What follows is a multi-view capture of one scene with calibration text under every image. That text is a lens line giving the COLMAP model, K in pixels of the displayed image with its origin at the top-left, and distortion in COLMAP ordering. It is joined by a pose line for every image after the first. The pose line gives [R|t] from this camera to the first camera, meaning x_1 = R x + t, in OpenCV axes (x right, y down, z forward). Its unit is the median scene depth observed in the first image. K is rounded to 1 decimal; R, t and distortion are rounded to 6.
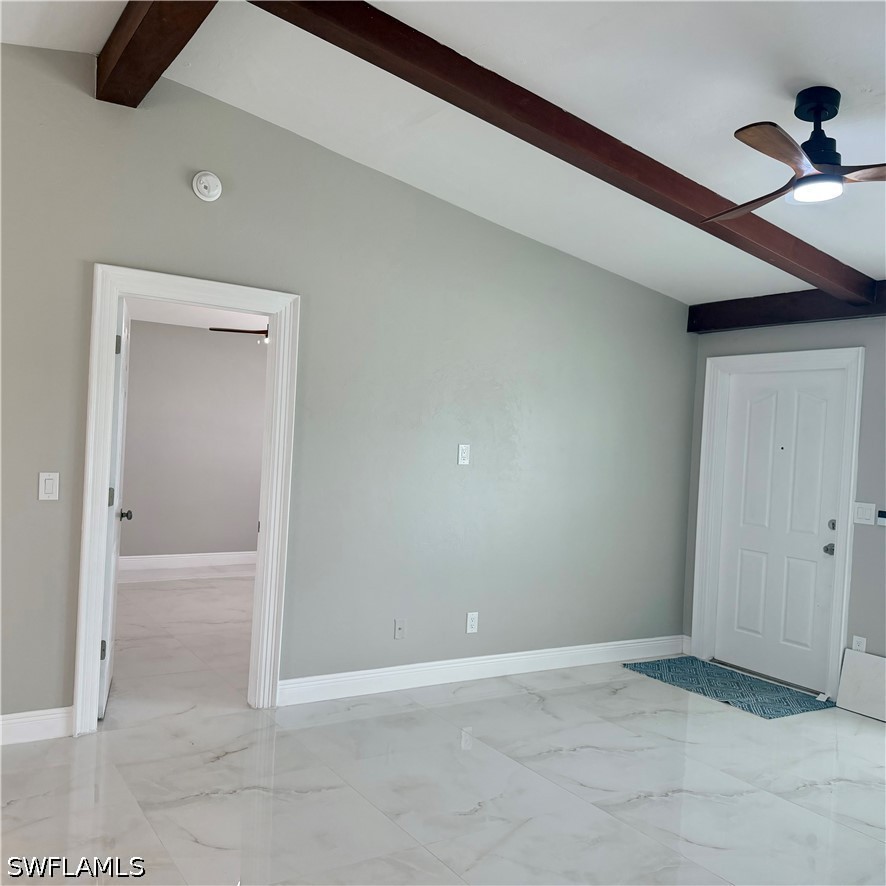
lens RADIAL K [[836.5, 0, 443.0], [0, 836.5, 443.0], [0, 0, 1]] dist [0.142829, -0.254476]
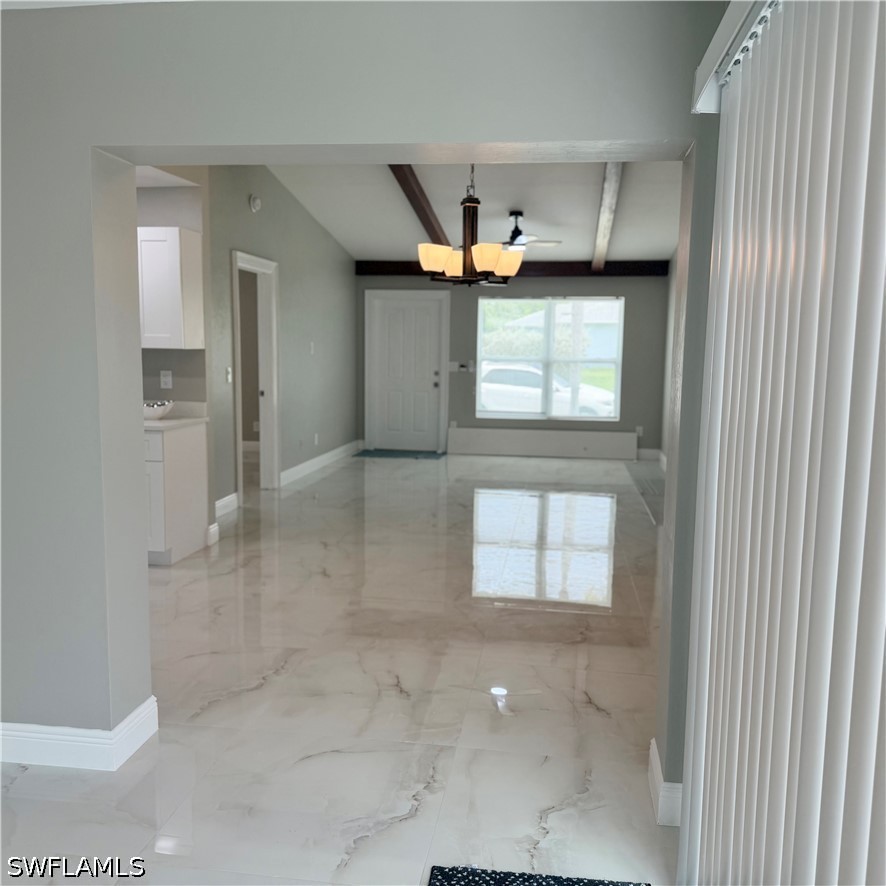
lens RADIAL K [[836.5, 0, 443.0], [0, 836.5, 443.0], [0, 0, 1]] dist [0.142829, -0.254476]
pose [[0.653567, -0.130776, 0.745485, -1.152802], [0.026703, 0.988330, 0.149966, -0.047911], [-0.756398, -0.078107, 0.649432, -0.408039]]
